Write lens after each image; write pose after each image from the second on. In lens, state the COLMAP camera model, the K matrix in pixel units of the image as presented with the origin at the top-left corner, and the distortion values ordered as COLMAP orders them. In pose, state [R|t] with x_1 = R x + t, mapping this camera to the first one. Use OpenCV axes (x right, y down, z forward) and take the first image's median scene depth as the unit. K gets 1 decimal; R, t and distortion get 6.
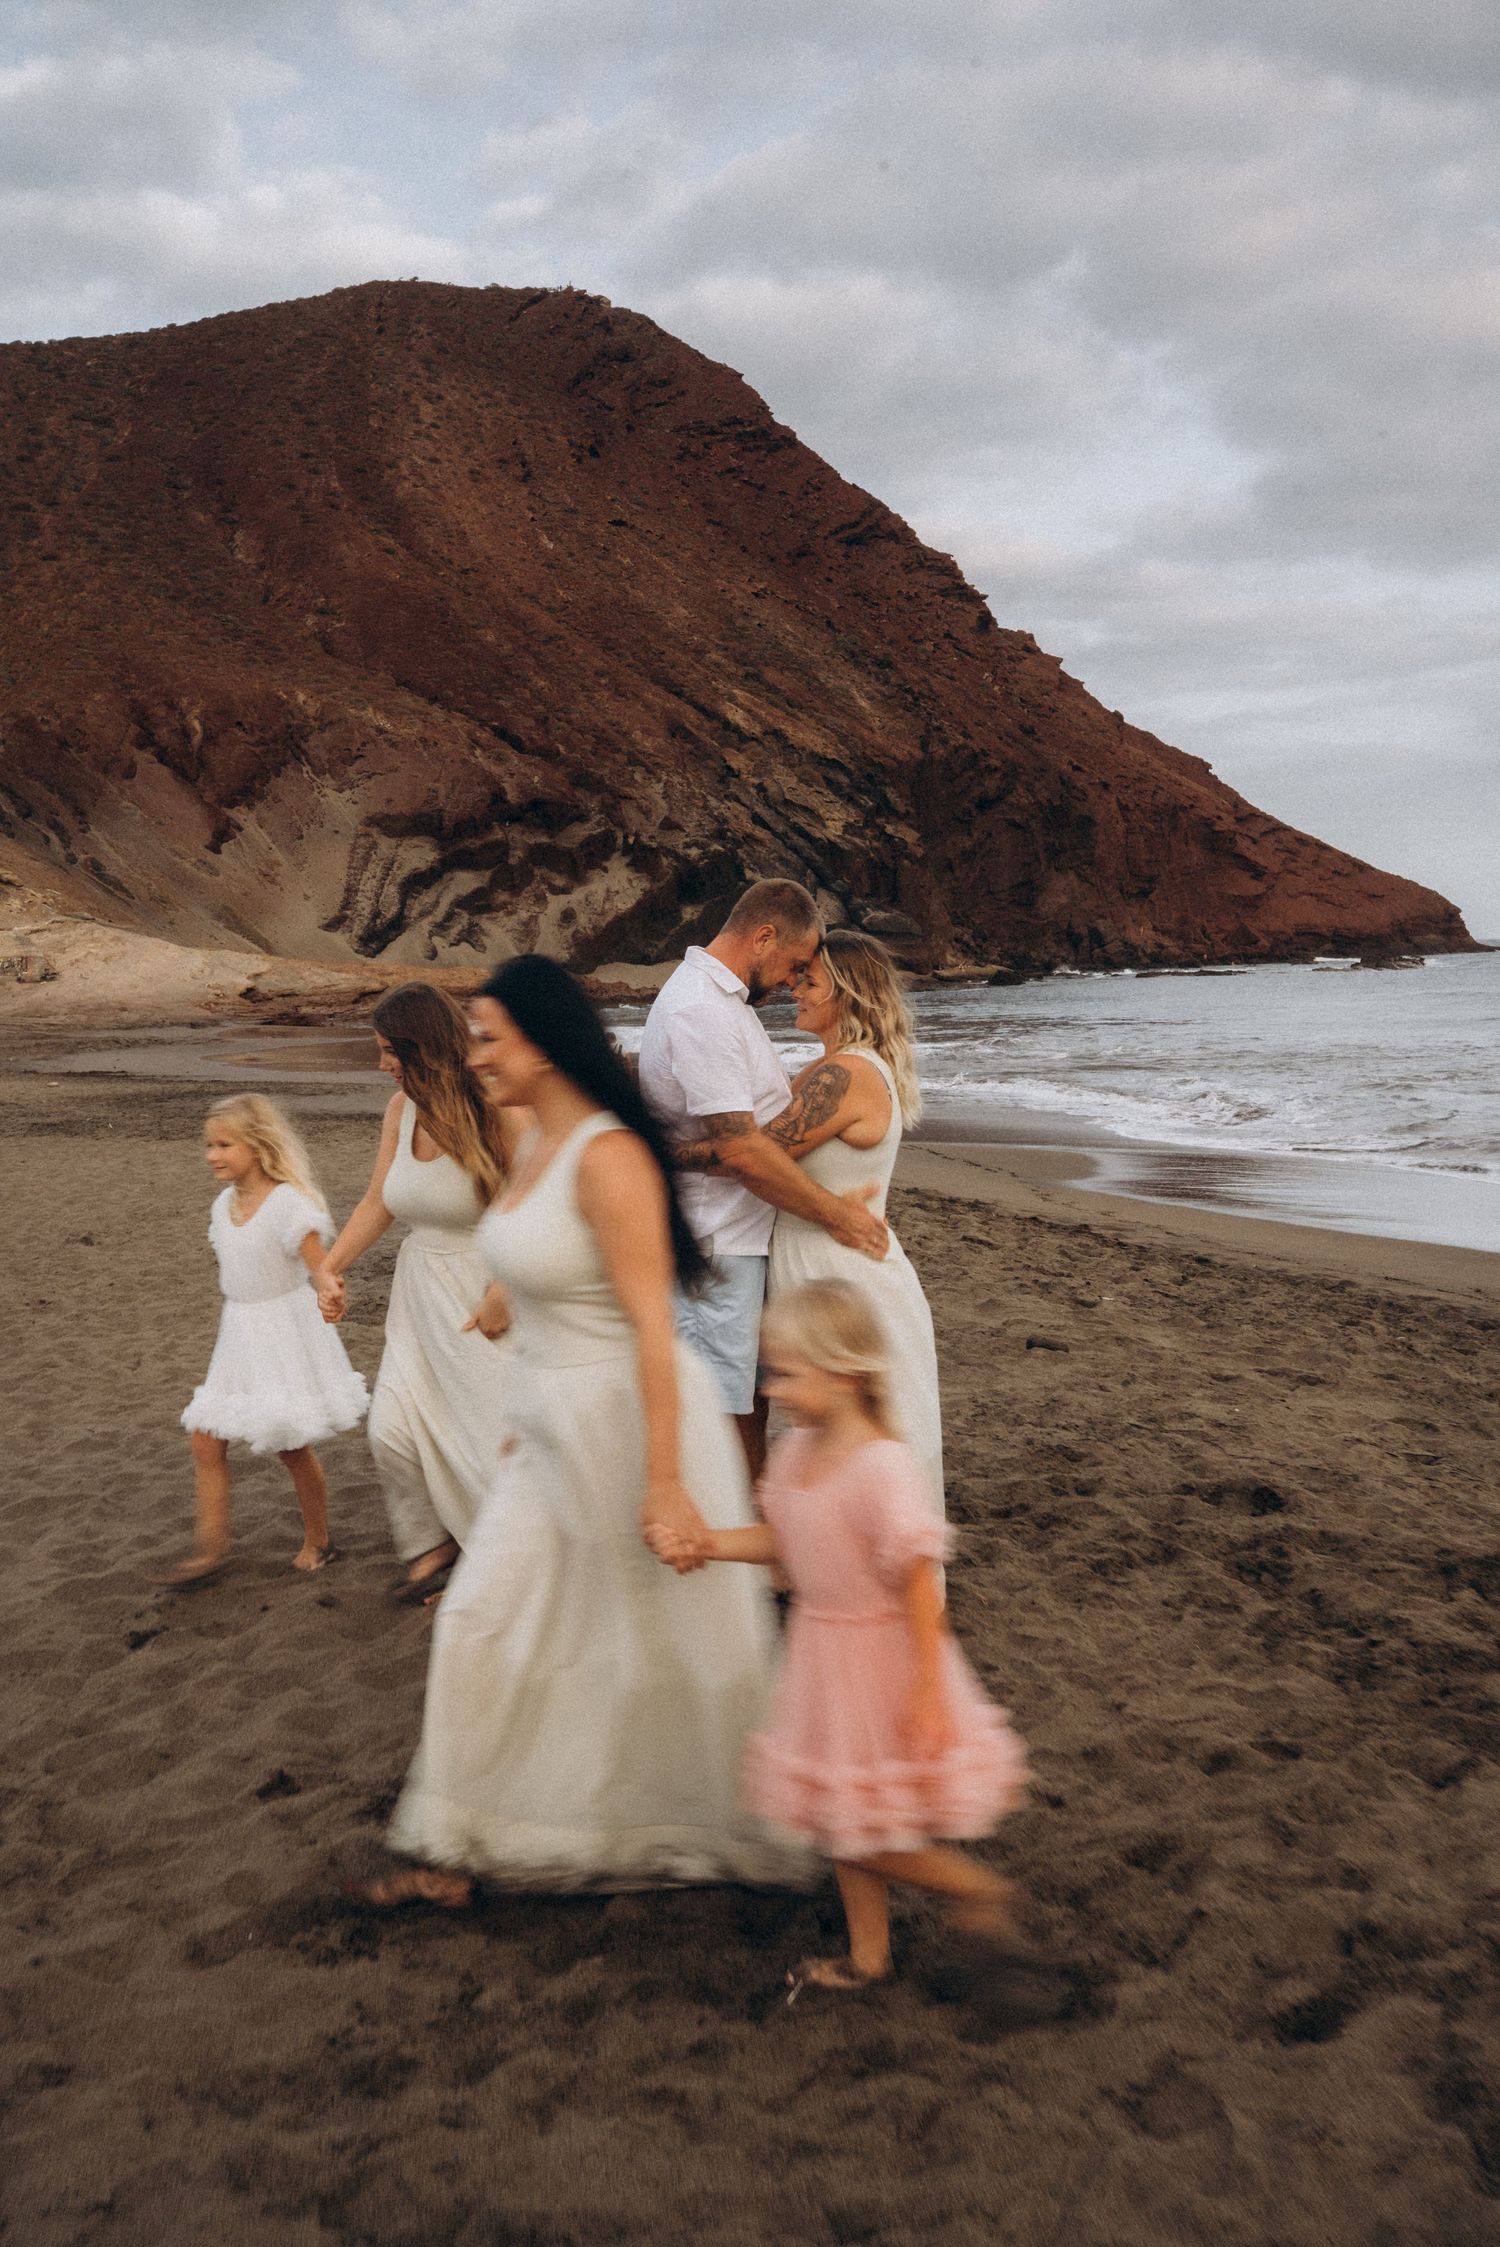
lens RADIAL K [[2127.2, 0, 750.0], [0, 2127.2, 1123.5], [0, 0, 1]] dist [0.106530, -0.273673]
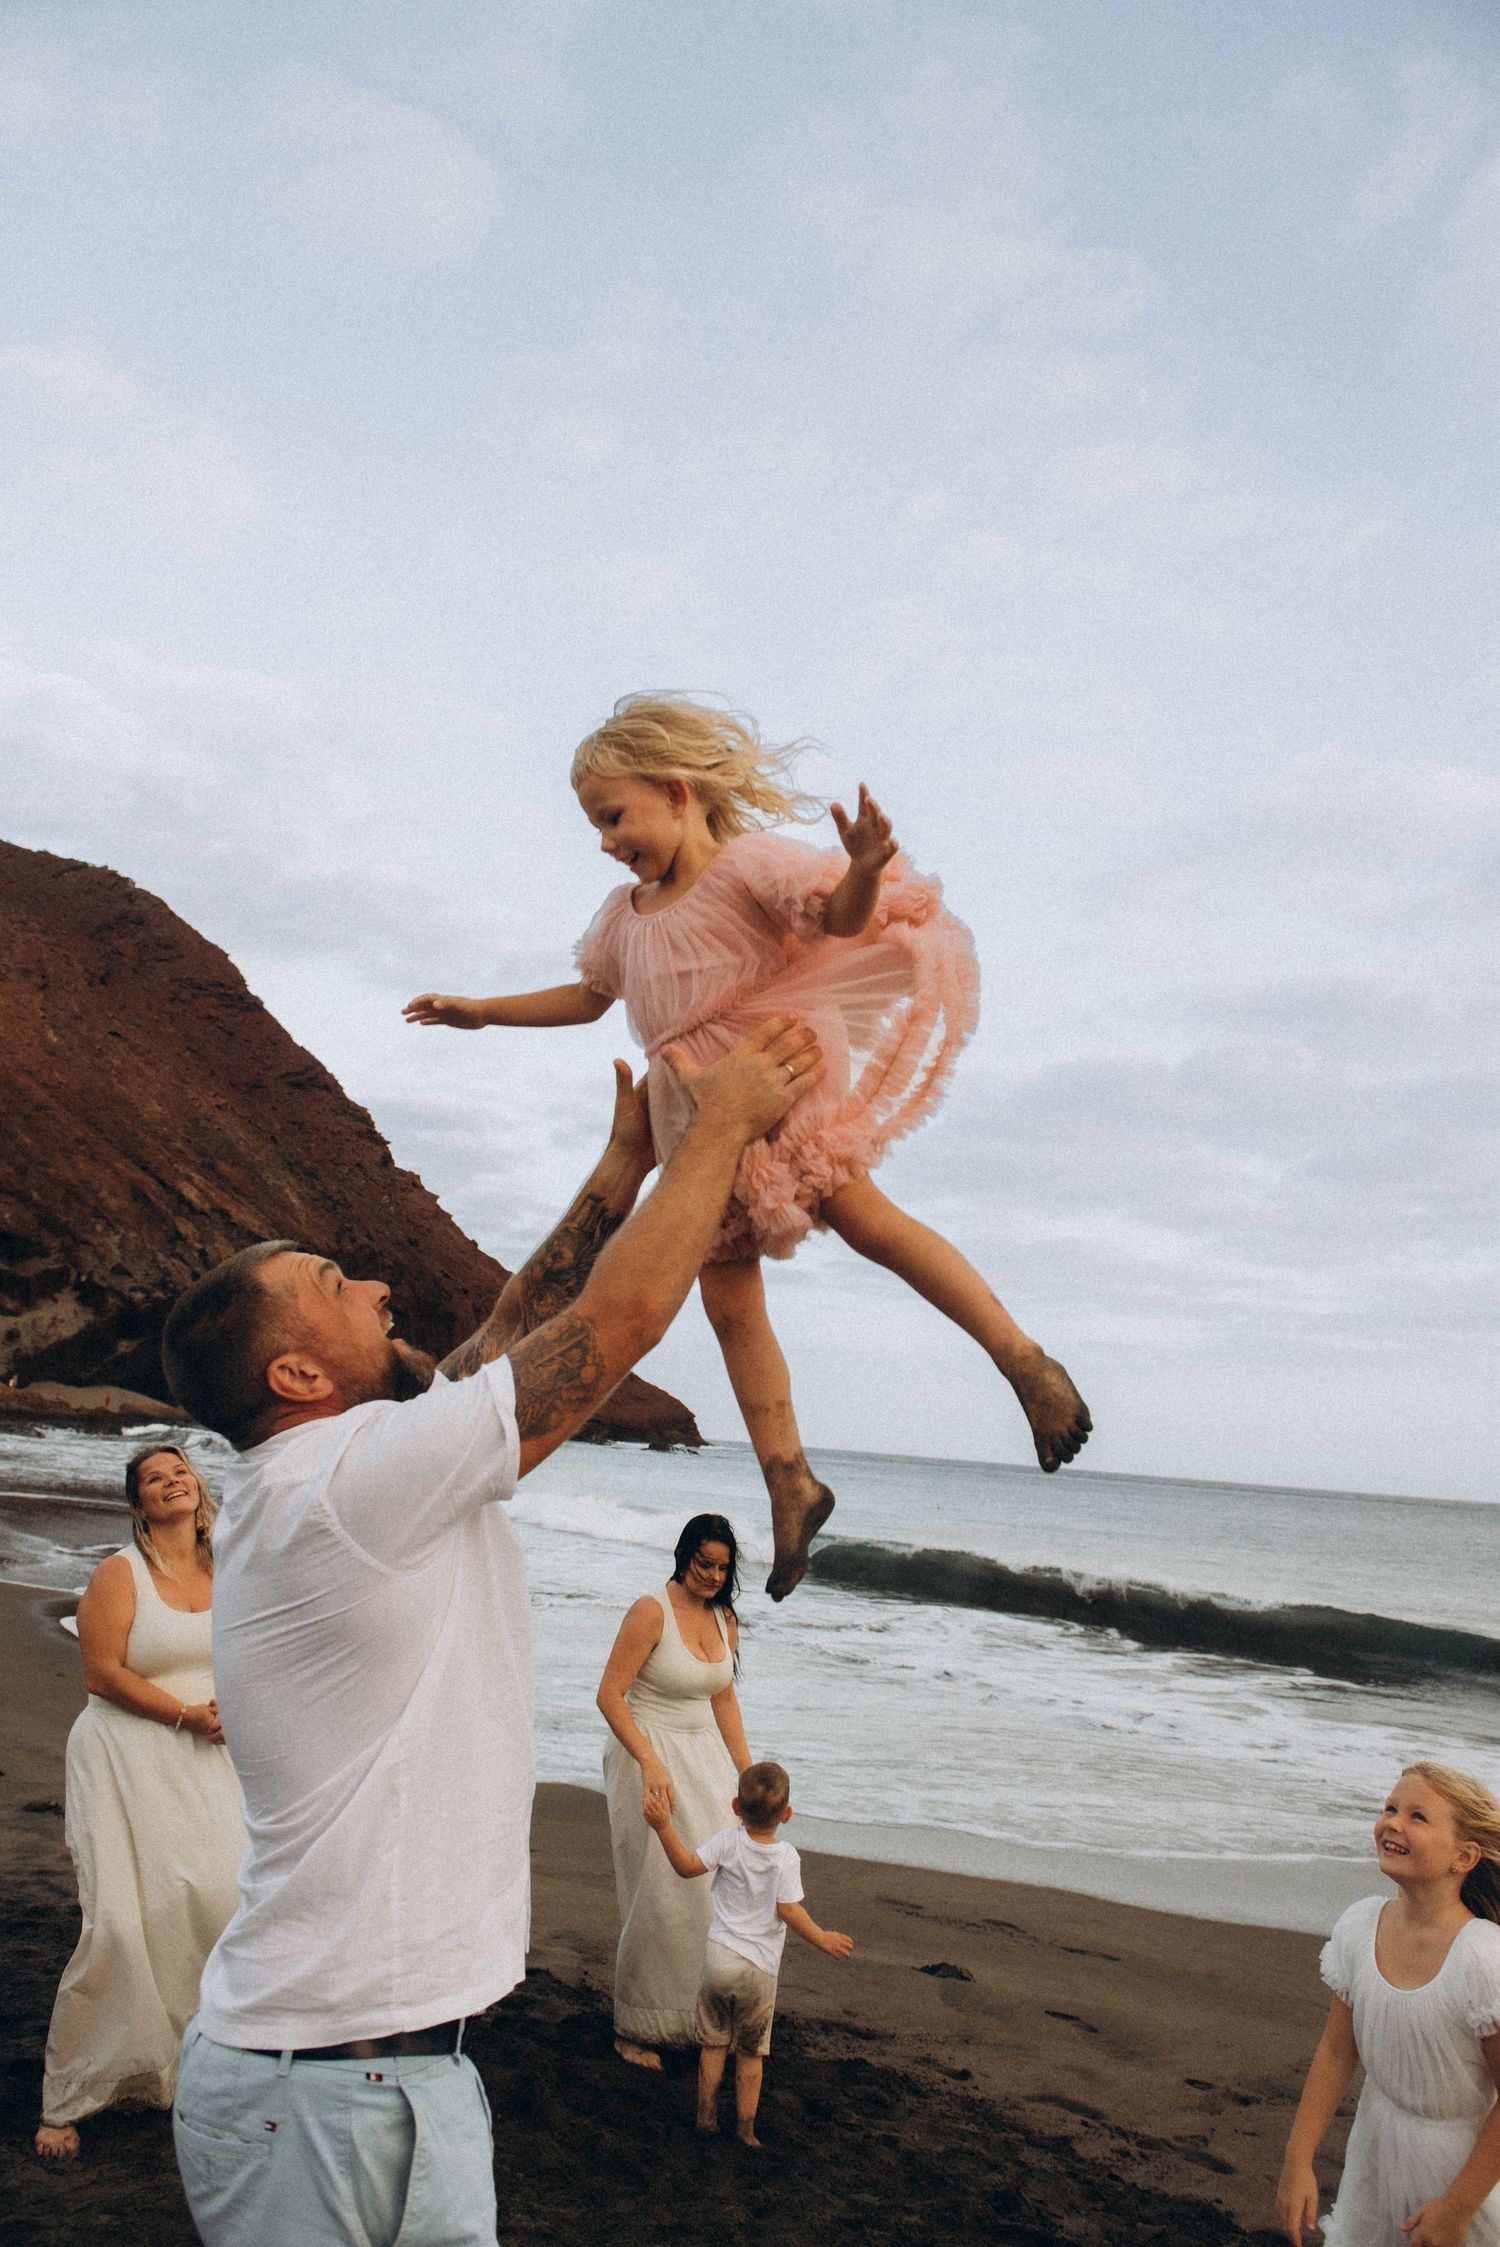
lens RADIAL K [[1536.4, 0, 750.0], [0, 1536.4, 1123.5], [0, 0, 1]] dist [0.003321, -0.001076]
pose [[0.925018, 0.176128, 0.336631, -0.014497], [-0.079664, 0.956272, -0.281422, -0.004924], [-0.371477, 0.233503, 0.898600, 0.074374]]
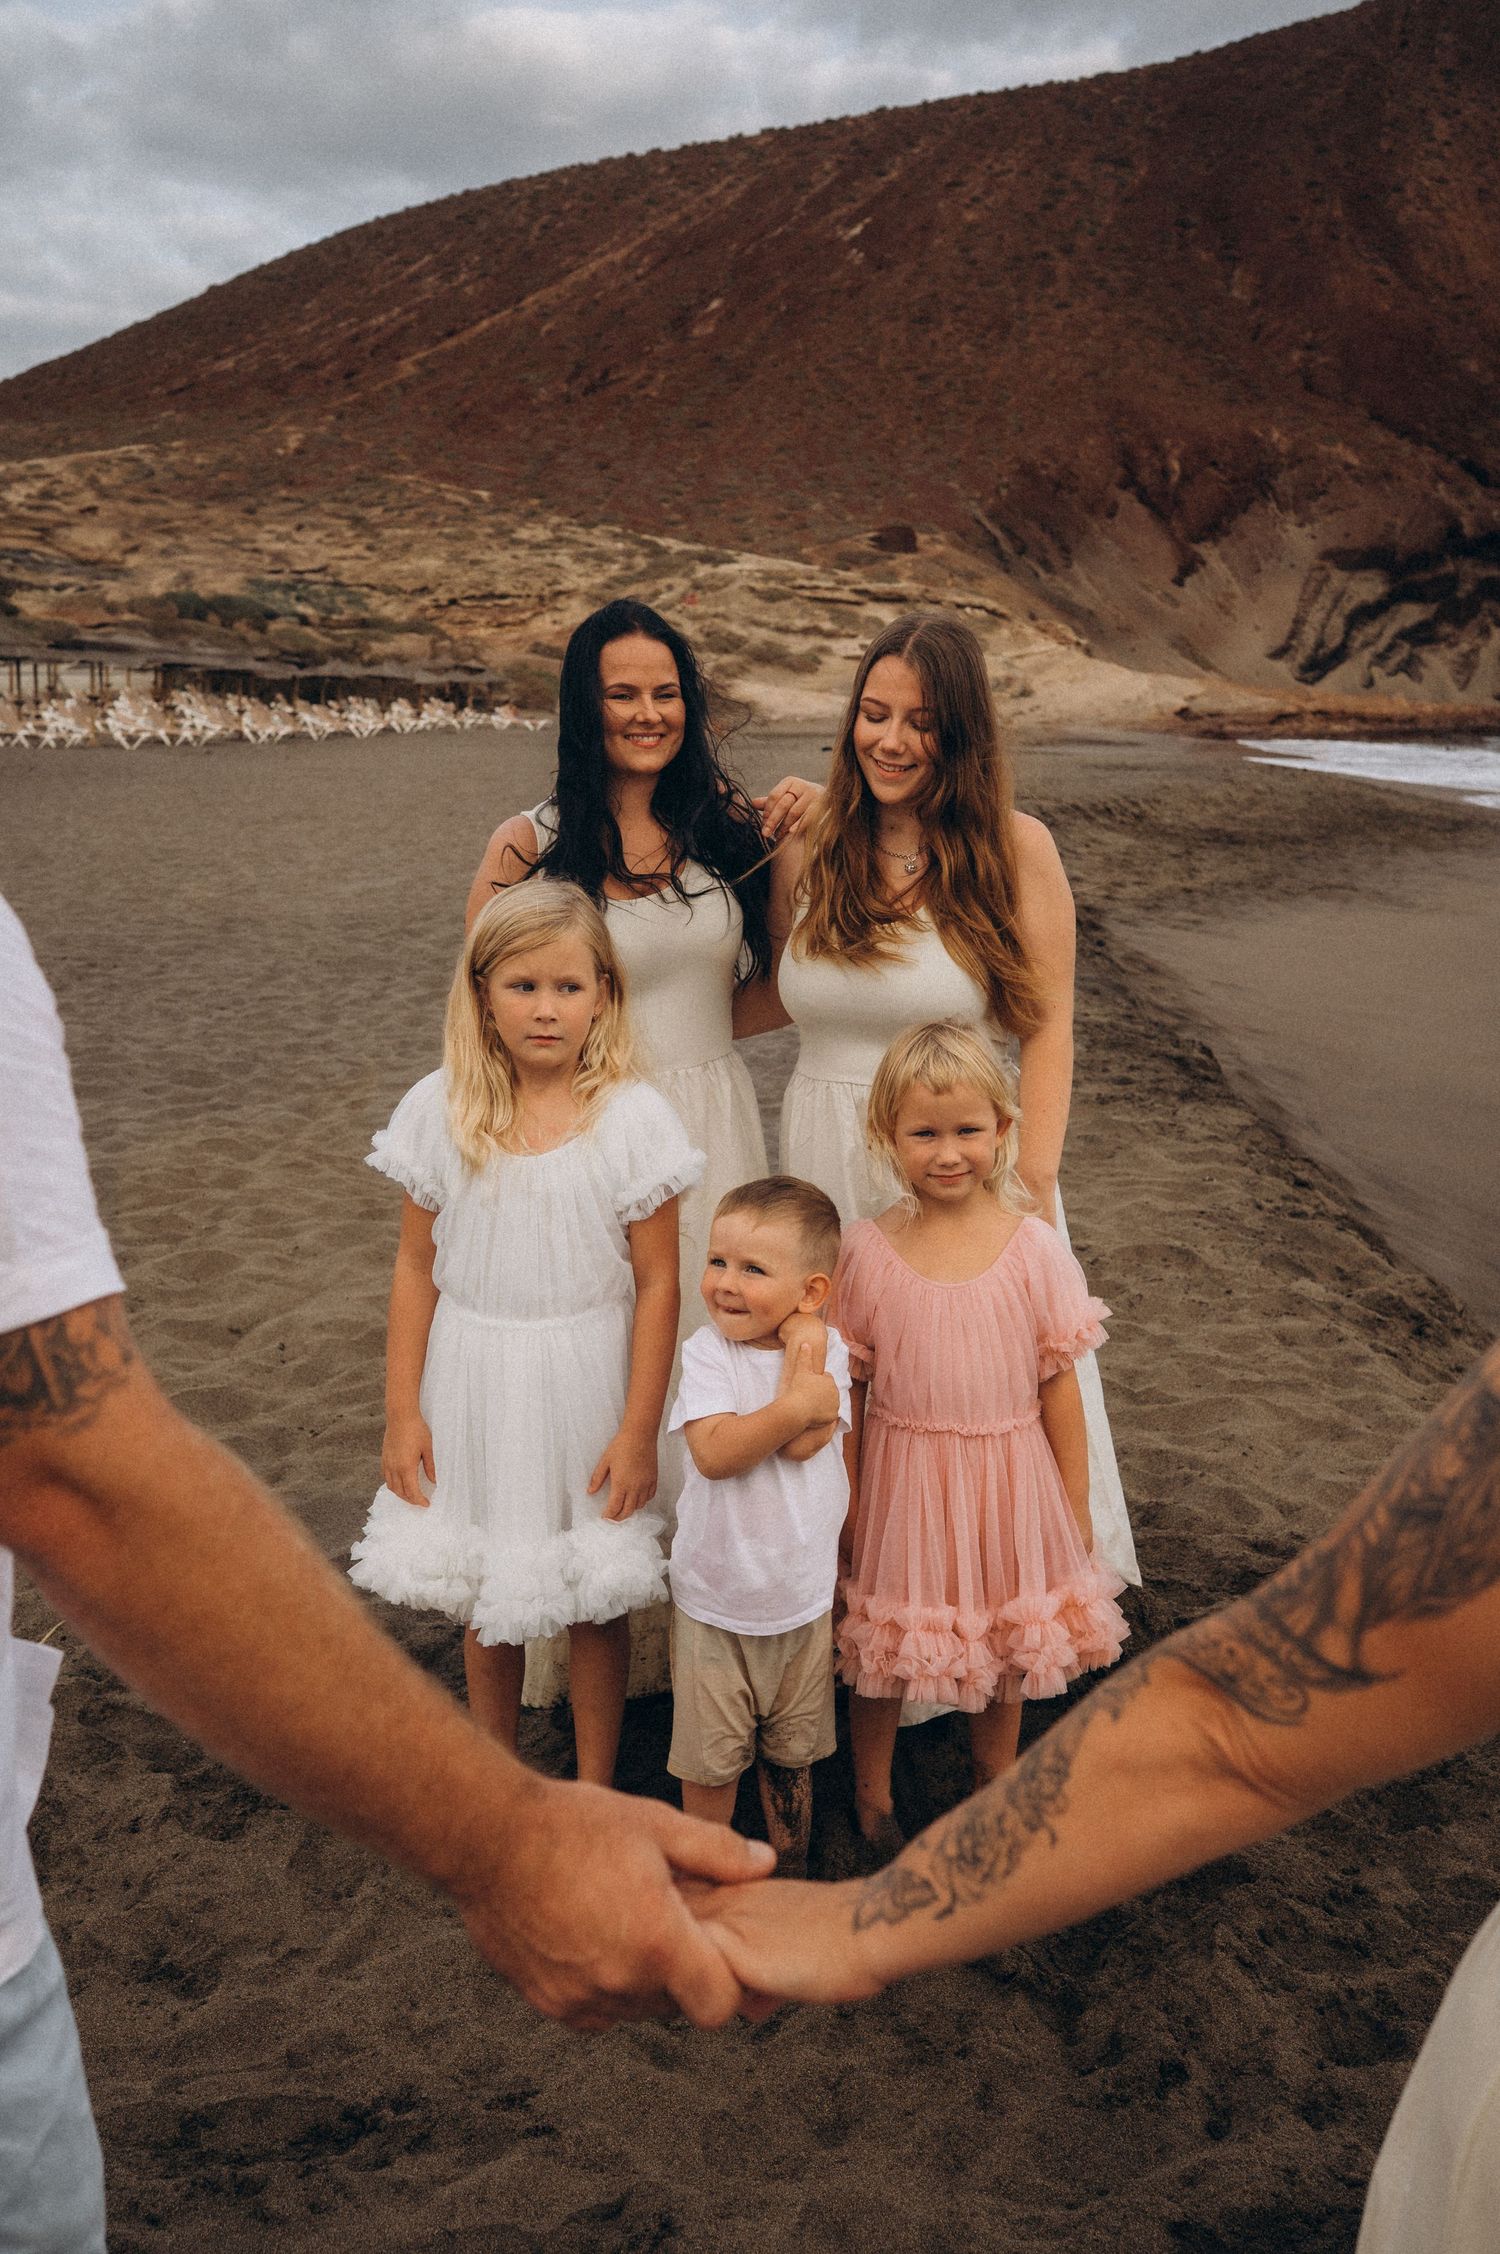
lens RADIAL K [[2133.8, 0, 750.0], [0, 2133.8, 1127.0], [0, 0, 1]] dist [0.106530, -0.273673]
pose [[0.903183, 0.114788, -0.413623, 0.034407], [-0.062258, 0.988423, 0.138361, 0.008468], [0.424717, -0.099214, 0.899873, -0.101641]]
